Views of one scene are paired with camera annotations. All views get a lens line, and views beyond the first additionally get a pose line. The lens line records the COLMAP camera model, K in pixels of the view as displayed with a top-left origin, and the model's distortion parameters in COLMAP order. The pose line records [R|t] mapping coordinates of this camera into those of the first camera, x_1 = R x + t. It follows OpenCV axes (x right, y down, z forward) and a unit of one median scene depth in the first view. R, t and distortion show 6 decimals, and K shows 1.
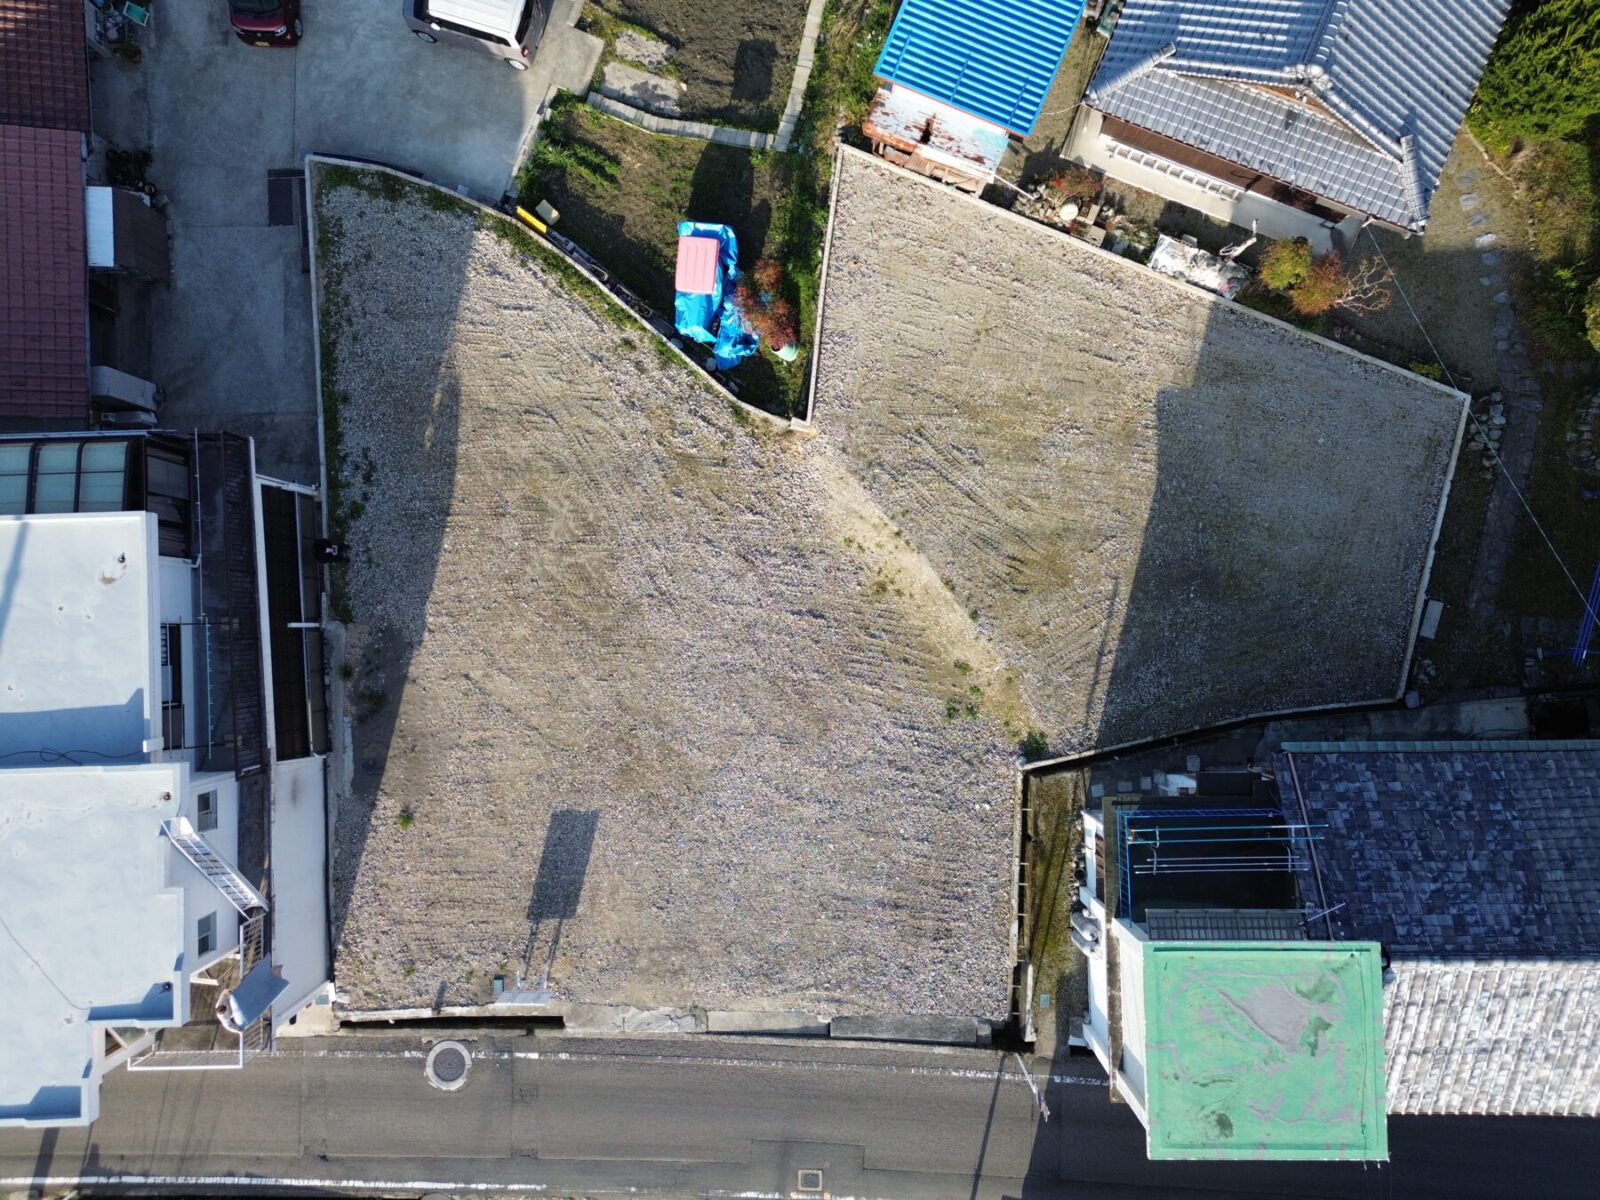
lens RADIAL K [[1126.3, 0, 791.7], [0, 1126.3, 598.6], [0, 0, 1]] dist [0.078584, -0.069645]
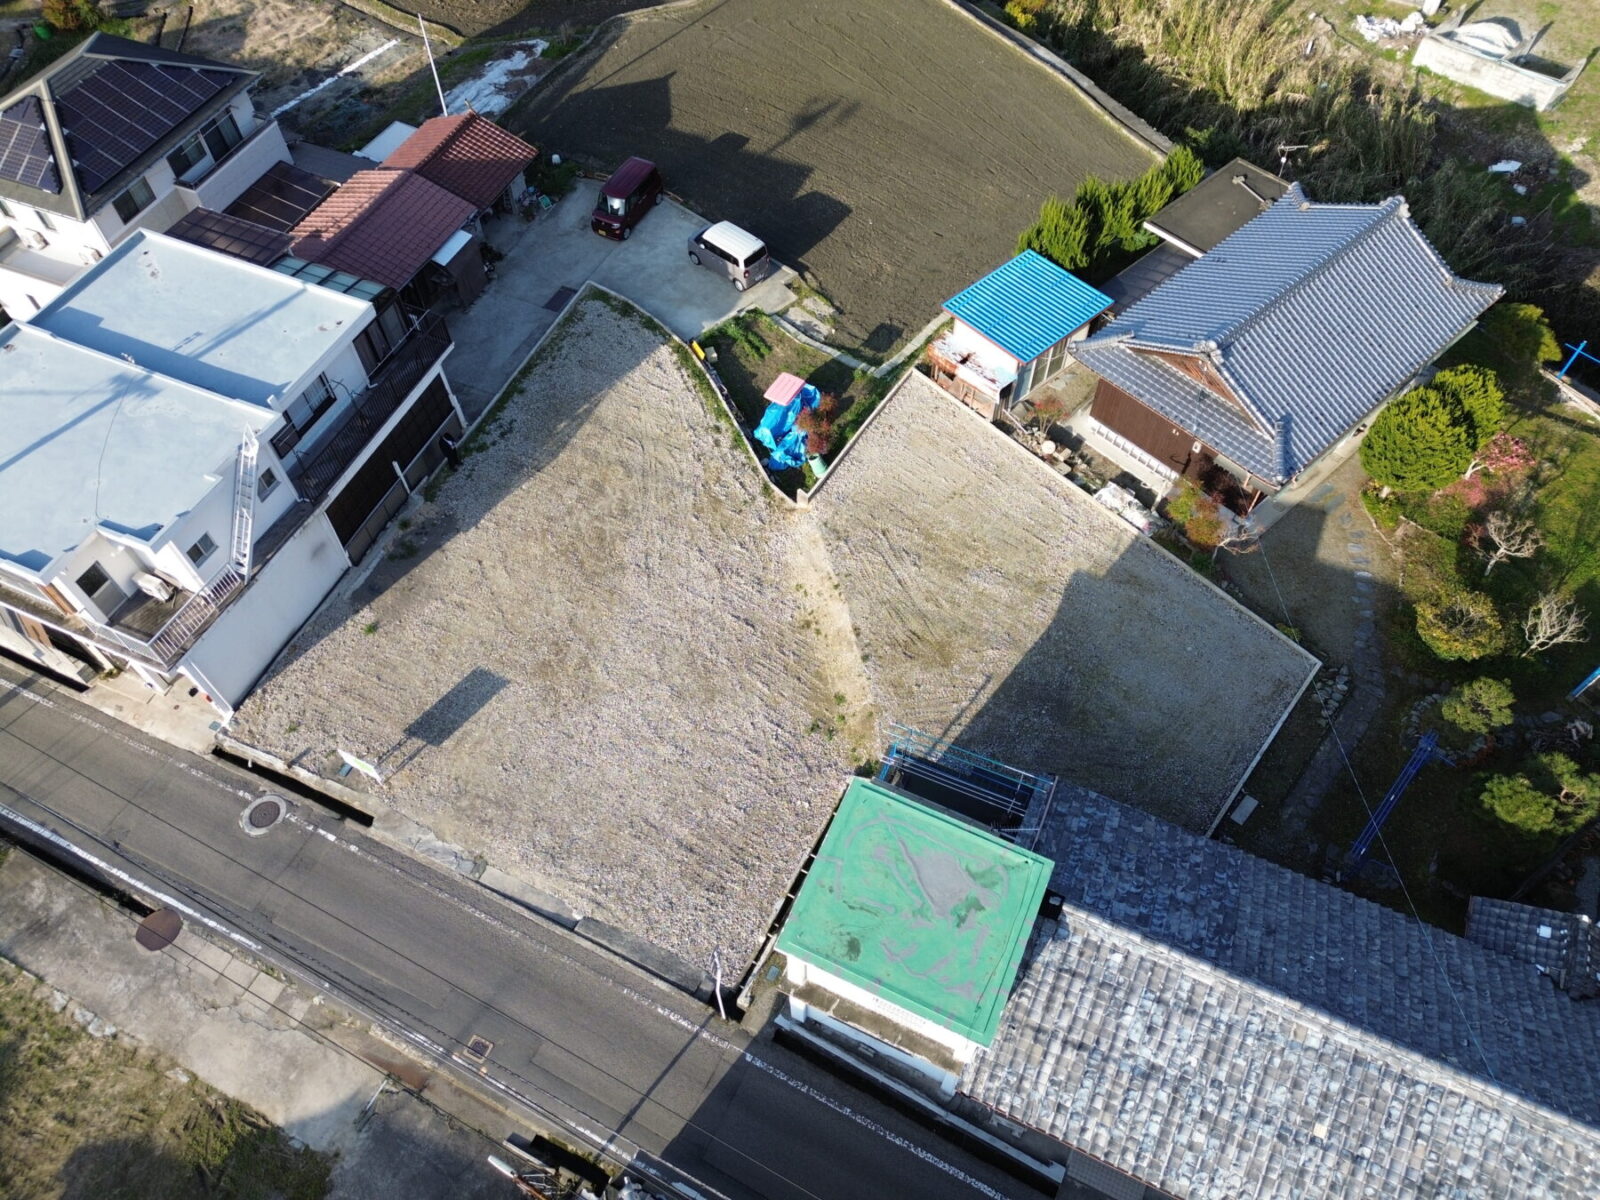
lens RADIAL K [[1126.3, 0, 791.7], [0, 1126.3, 598.6], [0, 0, 1]] dist [0.078584, -0.069645]
pose [[0.899547, 0.356672, -0.252190, 0.363783], [-0.436573, 0.753606, -0.491408, 0.576208], [0.014781, 0.552144, 0.833617, -0.024626]]
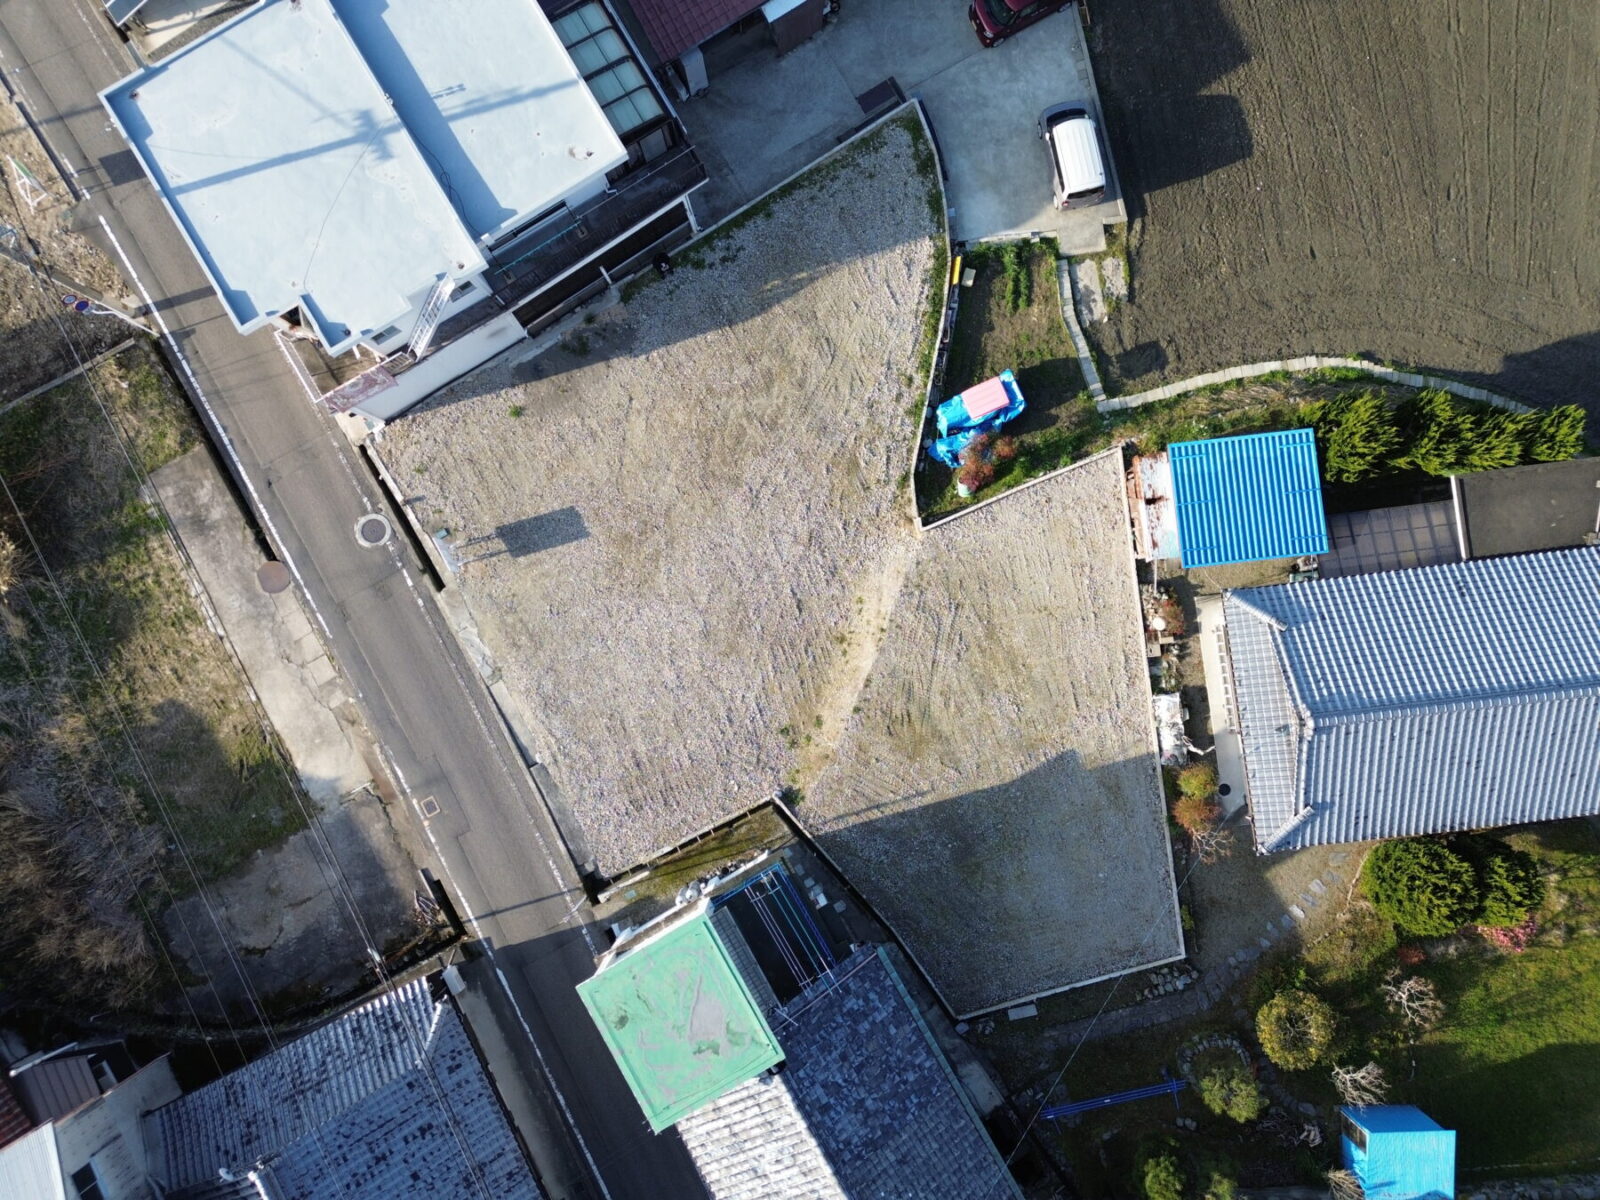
lens RADIAL K [[1126.3, 0, 791.7], [0, 1126.3, 598.6], [0, 0, 1]] dist [0.078584, -0.069645]
pose [[0.487631, 0.872839, -0.019193, 0.035210], [-0.872367, 0.488001, 0.028815, -0.020235], [0.034517, 0.002692, 0.999400, -0.320862]]
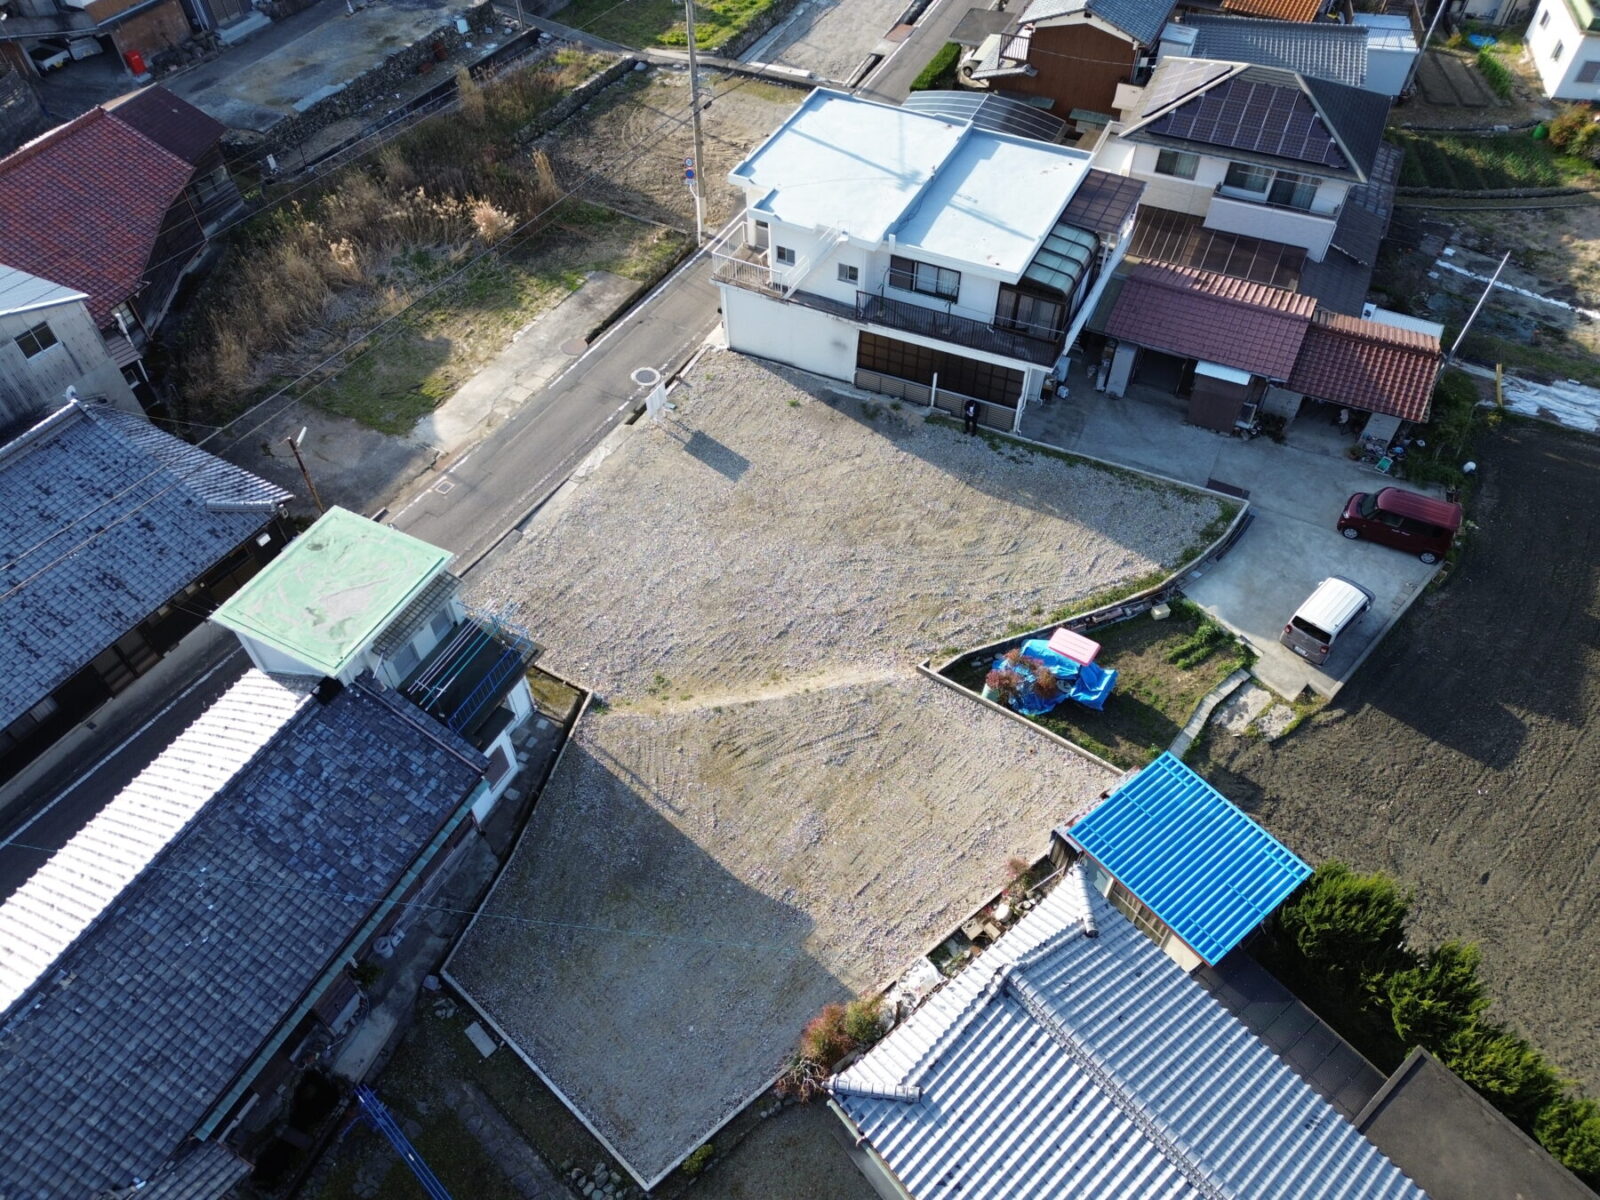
lens RADIAL K [[1126.3, 0, 791.7], [0, 1126.3, 598.6], [0, 0, 1]] dist [0.078584, -0.069645]
pose [[-0.474280, 0.680083, -0.559057, 0.707804], [-0.879367, -0.335590, 0.337777, -0.415843], [0.042102, 0.651817, 0.757206, 0.011860]]
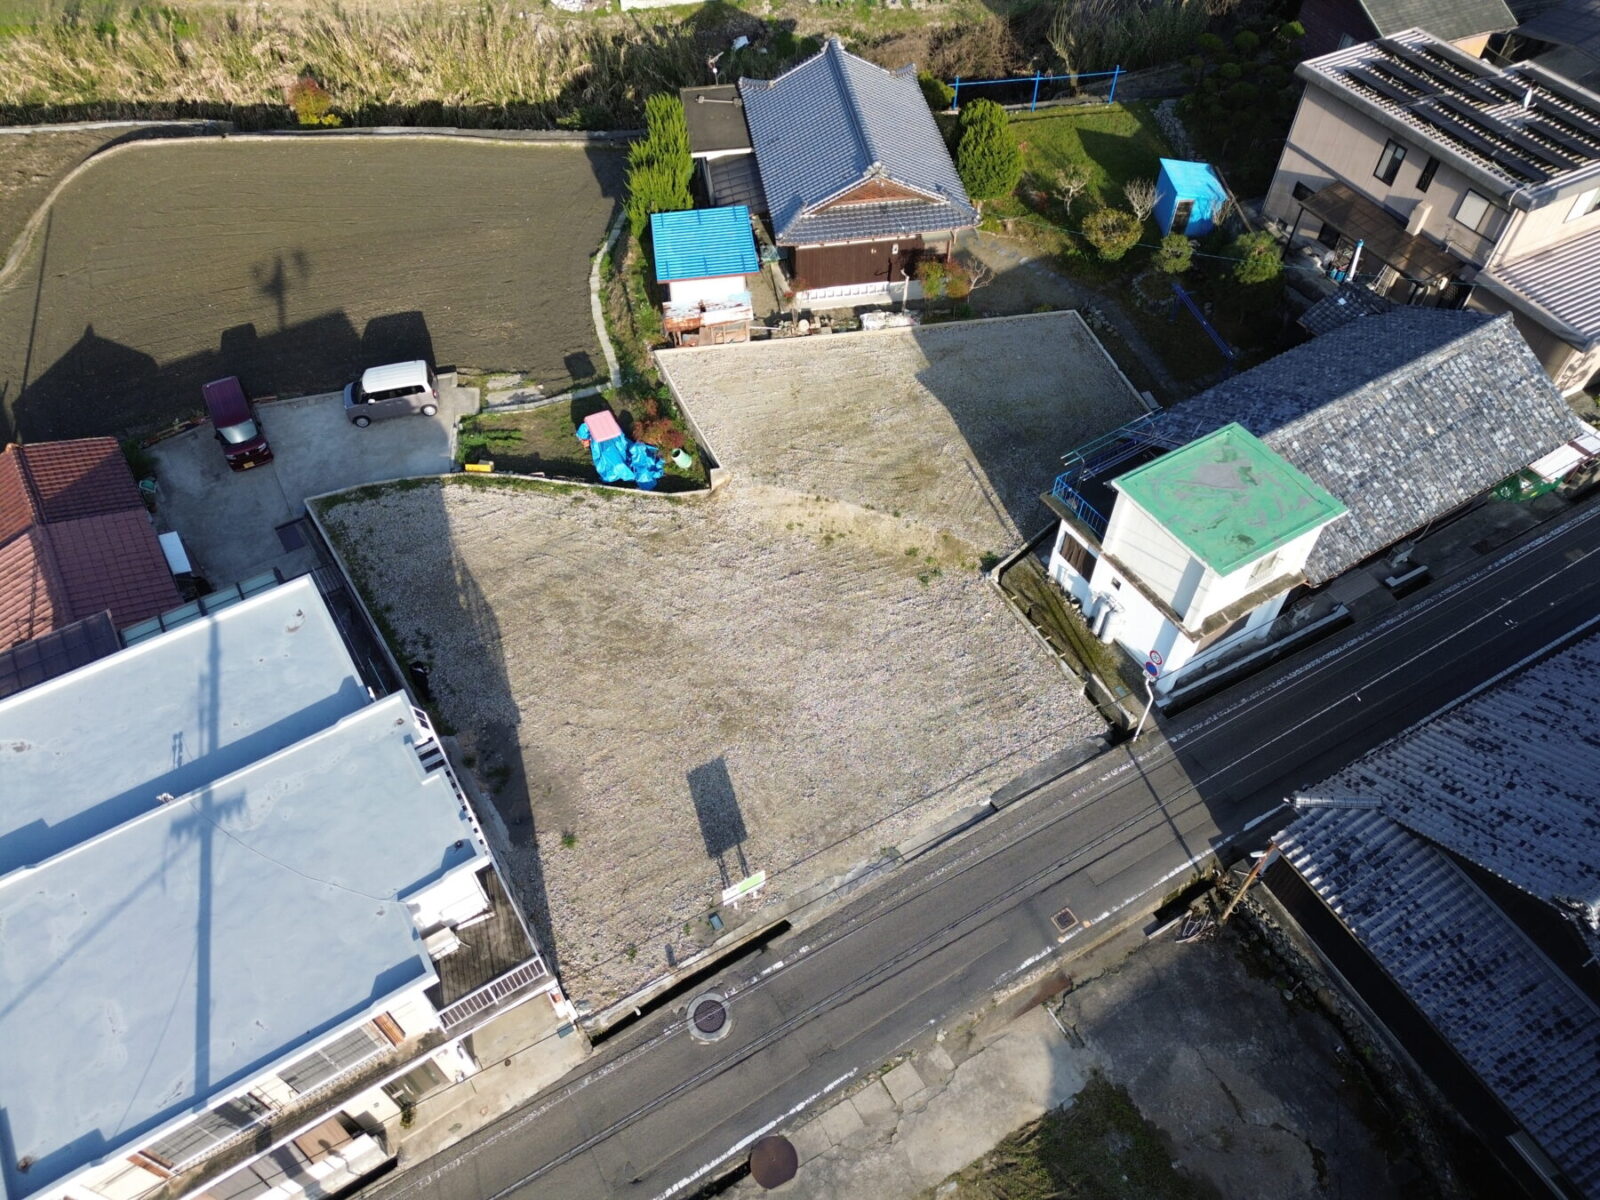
lens RADIAL K [[1126.3, 0, 791.7], [0, 1126.3, 598.6], [0, 0, 1]] dist [0.078584, -0.069645]
pose [[0.861341, -0.391697, 0.323520, -0.420447], [0.507784, 0.683491, -0.524401, 0.722149], [-0.015717, 0.615966, 0.787616, -0.005535]]
